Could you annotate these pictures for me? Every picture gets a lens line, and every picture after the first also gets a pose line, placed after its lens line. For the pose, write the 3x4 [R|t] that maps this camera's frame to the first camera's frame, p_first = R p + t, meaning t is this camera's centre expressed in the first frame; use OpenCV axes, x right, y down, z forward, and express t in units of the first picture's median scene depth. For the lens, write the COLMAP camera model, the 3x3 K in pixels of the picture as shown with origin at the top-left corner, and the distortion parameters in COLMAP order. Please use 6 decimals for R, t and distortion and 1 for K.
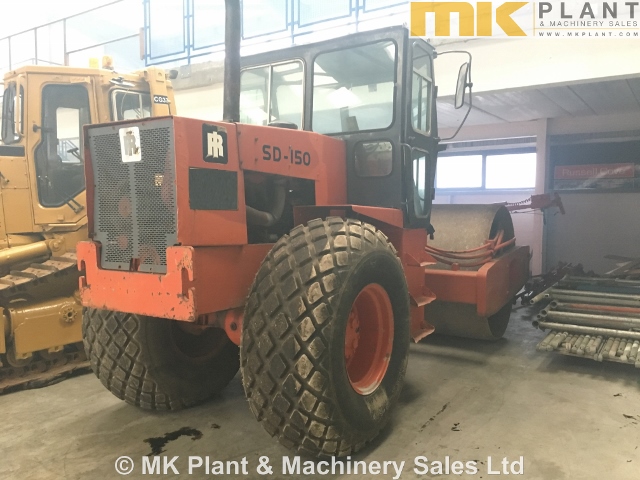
lens RADIAL K [[532.8, 0, 320.5], [0, 532.8, 215.6], [0, 0, 1]] dist [0.208178, -0.000152]
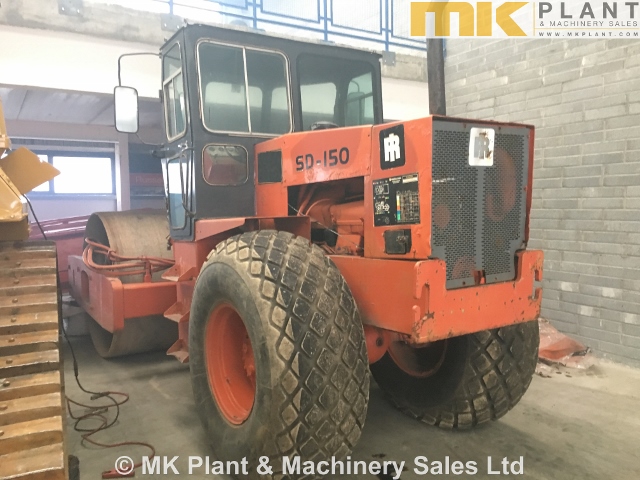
lens RADIAL K [[540.6, 0, 320.0], [0, 540.6, 240.0], [0, 0, 1]] dist [0.006487, 0.000006]
pose [[0.406880, -0.060011, 0.911508, -1.264086], [0.027053, 0.998194, 0.053643, -0.029935], [-0.913081, 0.002833, 0.407768, 0.863622]]
